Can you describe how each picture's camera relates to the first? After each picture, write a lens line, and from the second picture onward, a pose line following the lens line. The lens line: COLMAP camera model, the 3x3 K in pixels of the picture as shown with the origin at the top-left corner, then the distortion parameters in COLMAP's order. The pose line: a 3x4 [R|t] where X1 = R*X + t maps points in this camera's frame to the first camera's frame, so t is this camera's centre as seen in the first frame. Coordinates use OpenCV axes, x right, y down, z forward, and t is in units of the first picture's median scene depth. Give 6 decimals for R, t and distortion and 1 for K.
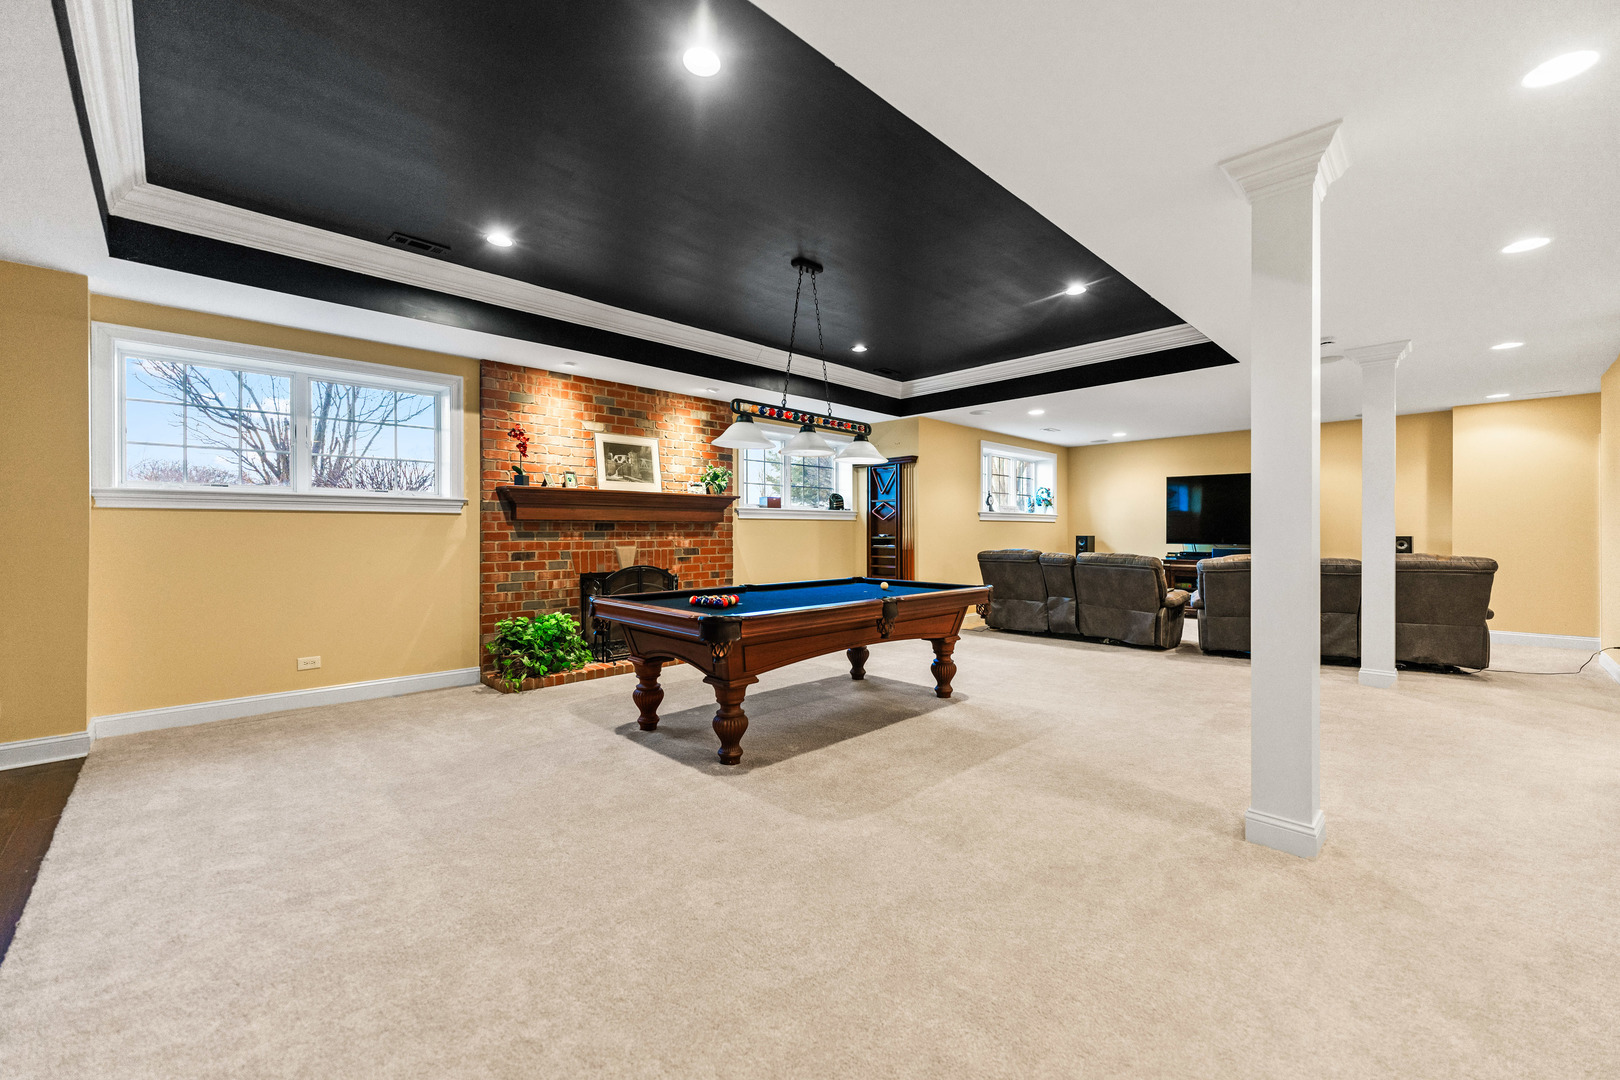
lens RADIAL K [[653.0, 0, 811.5], [0, 653.0, 532.2], [0, 0, 1]] dist [0.002105, -0.000156]
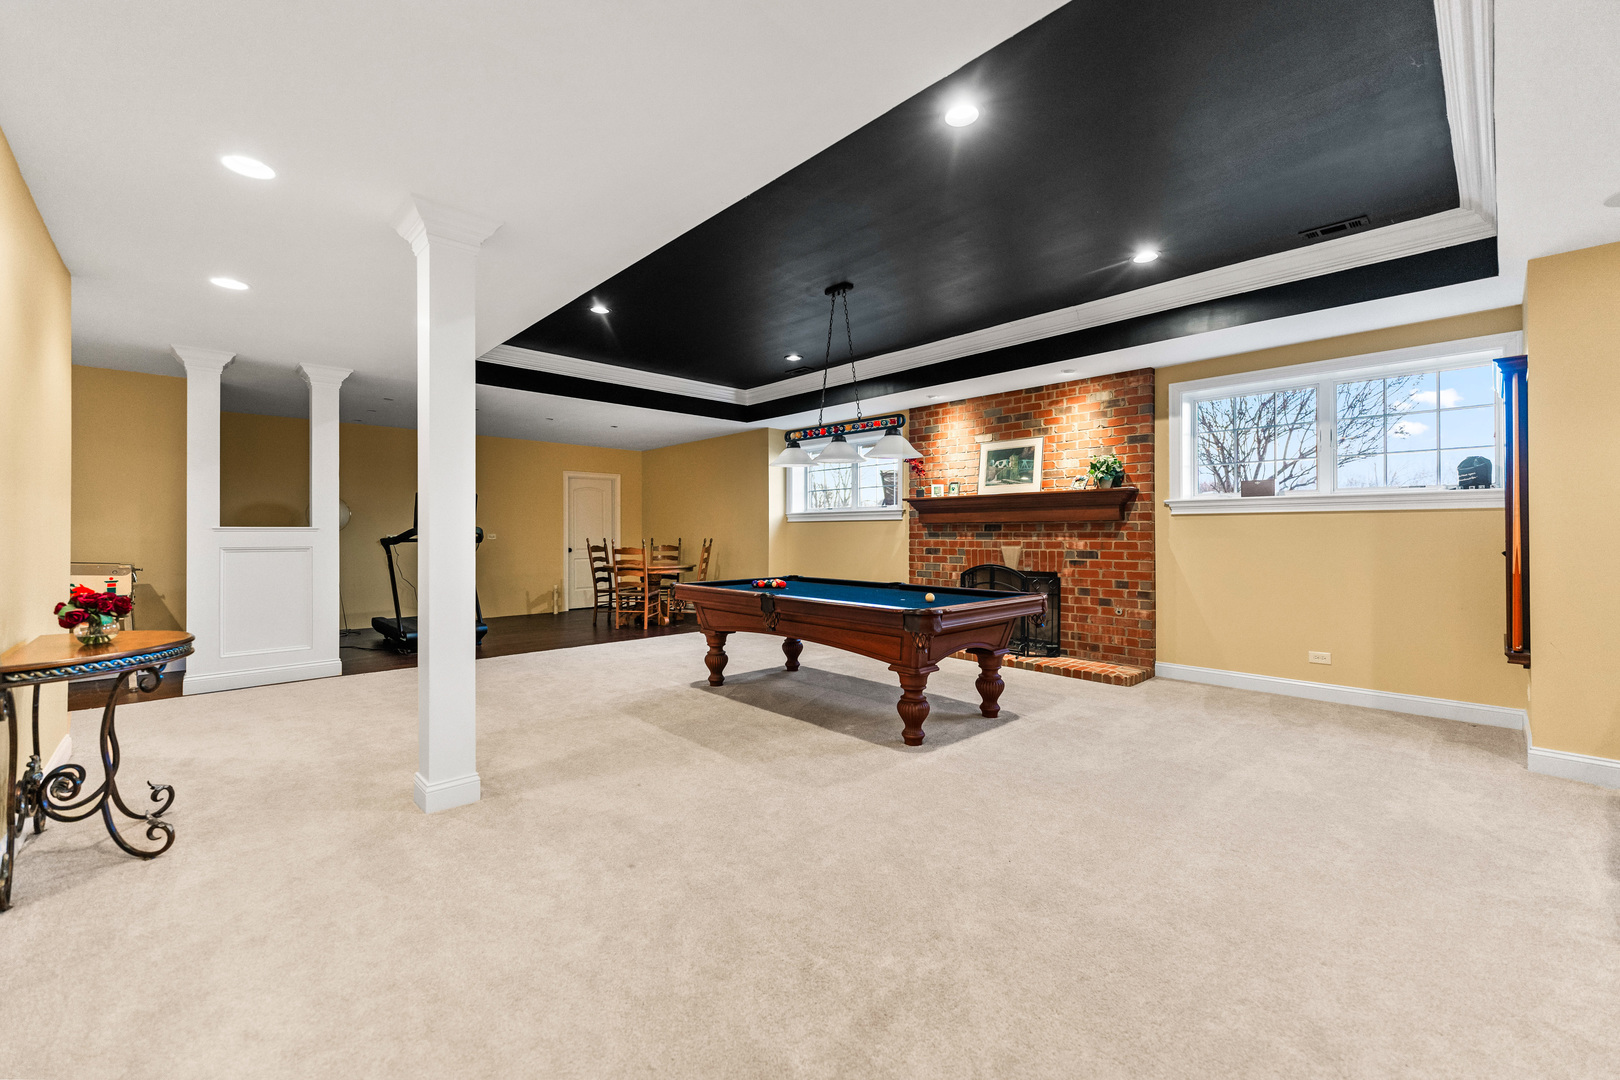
lens RADIAL K [[653.0, 0, 793.7], [0, 653.0, 531.8], [0, 0, 1]] dist [0.002105, -0.000156]
pose [[-0.041352, 0.001011, -0.999144, 0.805910], [0.001205, 0.999999, 0.000962, -0.003062], [0.999144, -0.001164, -0.041353, 0.722519]]
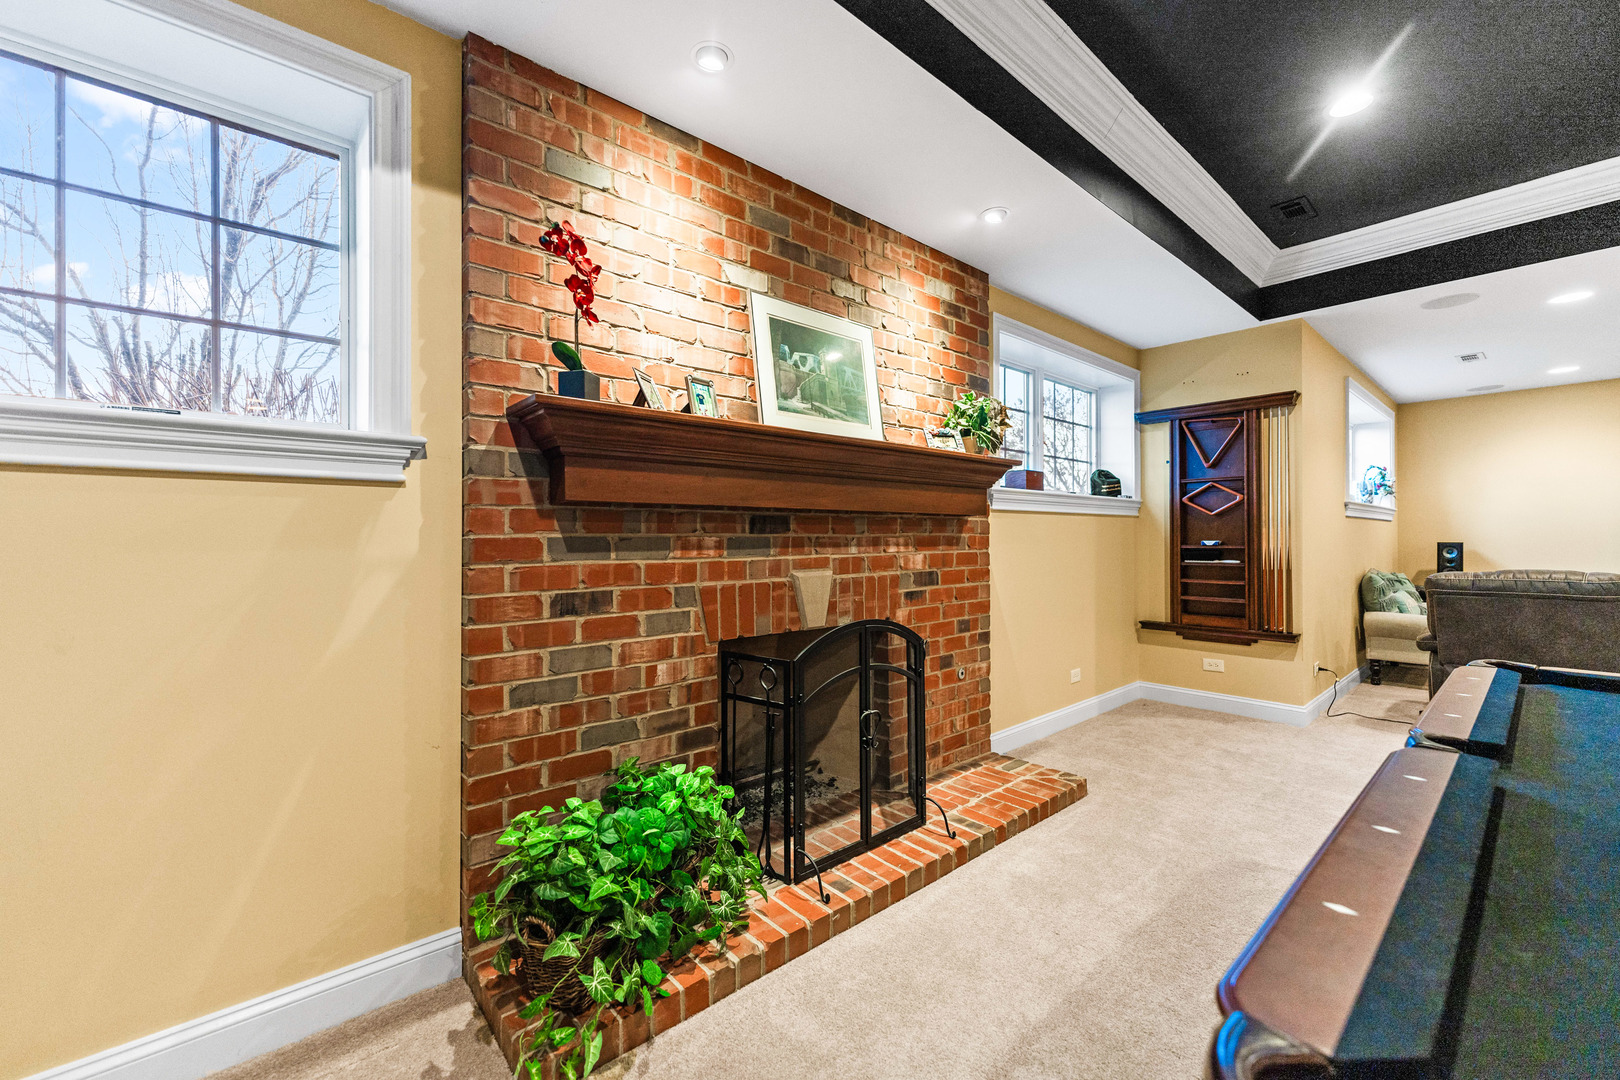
lens RADIAL K [[653.0, 0, 804.0], [0, 653.0, 535.7], [0, 0, 1]] dist [0.002105, -0.000156]
pose [[0.998066, -0.001319, -0.062147, -0.273401], [0.001138, 0.999995, -0.002956, 0.000258], [0.062151, 0.002880, 0.998063, 0.596828]]
